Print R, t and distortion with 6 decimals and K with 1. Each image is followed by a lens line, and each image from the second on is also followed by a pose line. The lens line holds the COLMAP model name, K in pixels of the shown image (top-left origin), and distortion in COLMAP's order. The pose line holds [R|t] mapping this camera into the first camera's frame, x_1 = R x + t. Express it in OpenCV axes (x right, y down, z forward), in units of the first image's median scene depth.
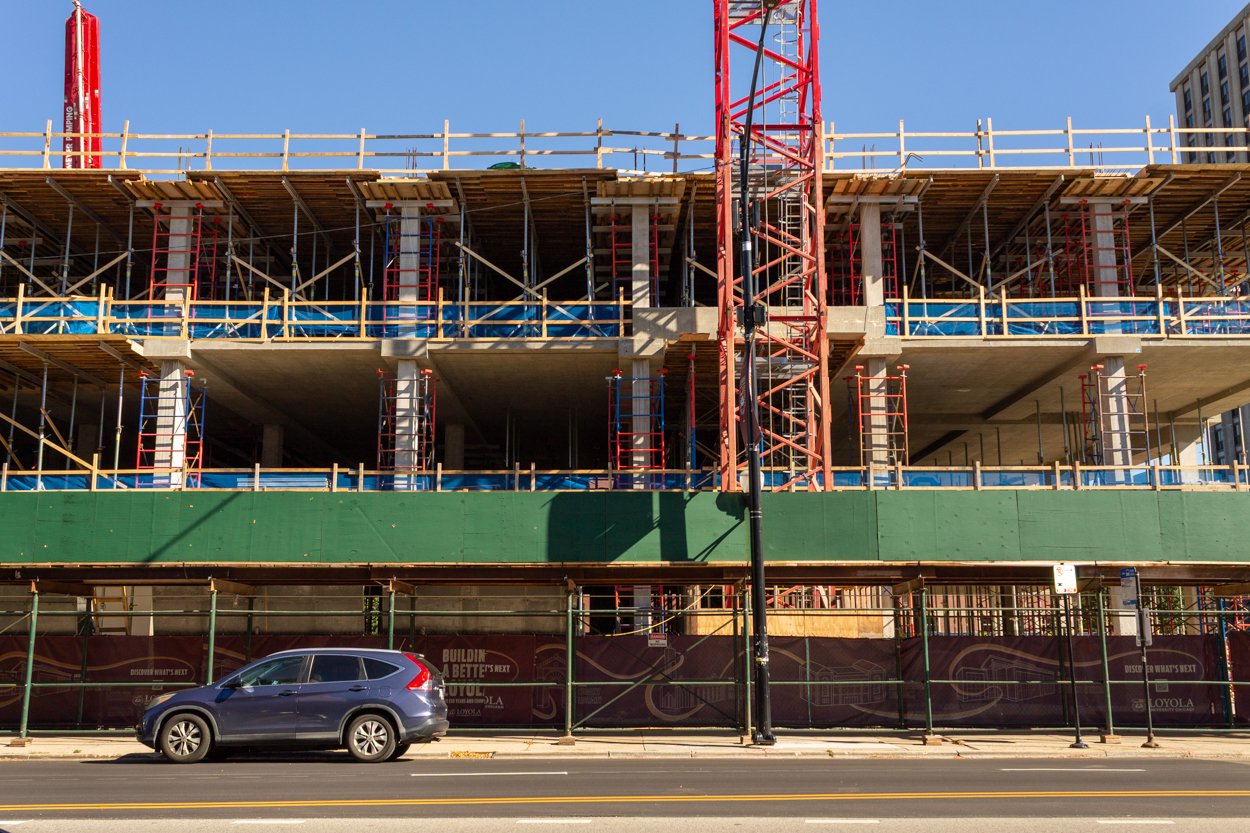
lens RADIAL K [[1161.4, 0, 625.0], [0, 1161.4, 416.5], [0, 0, 1]] dist [0.049569, -0.000616]
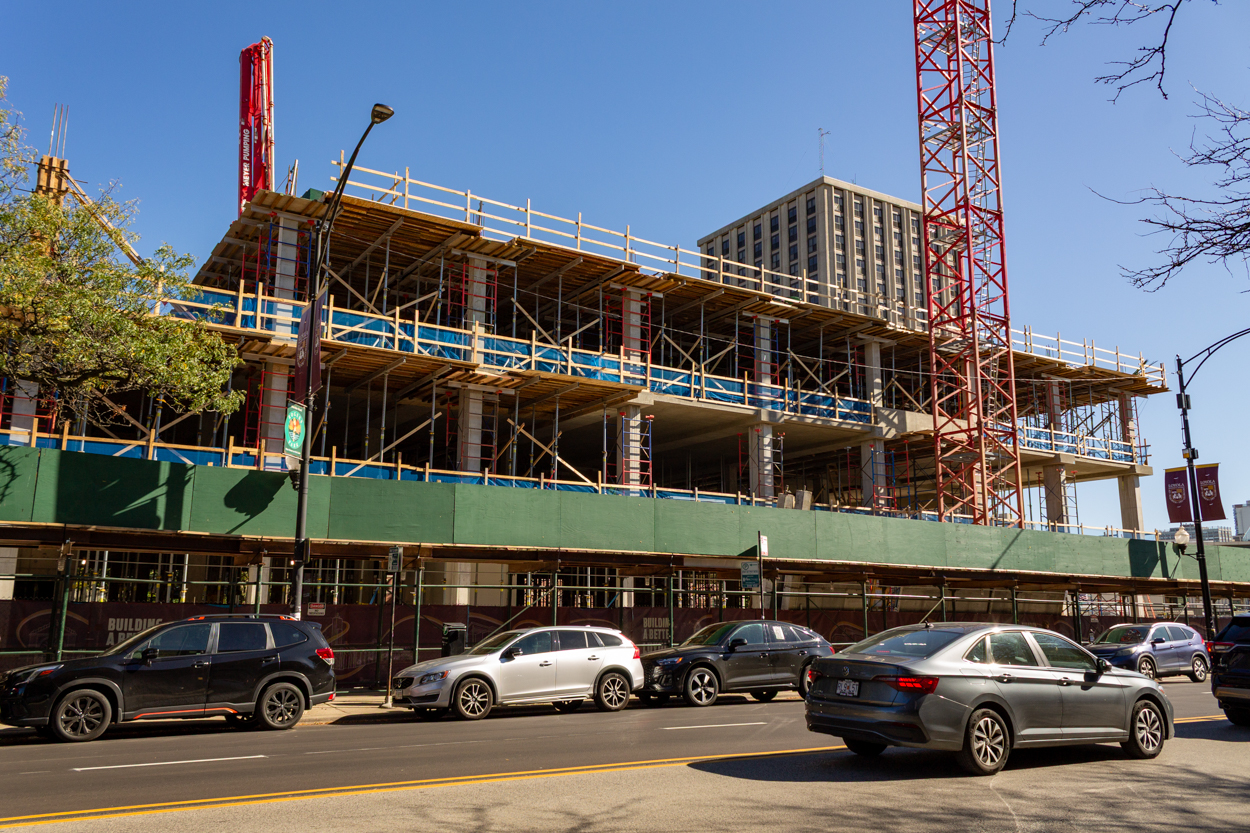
lens RADIAL K [[1025.9, 0, 617.5], [0, 1025.9, 421.5], [0, 0, 1]] dist [0.036134, -0.018447]
pose [[0.833166, 0.107477, 0.542479, -1.032002], [-0.111821, 0.993412, -0.025077, 0.002687], [-0.541601, -0.039767, 0.839695, 0.005648]]
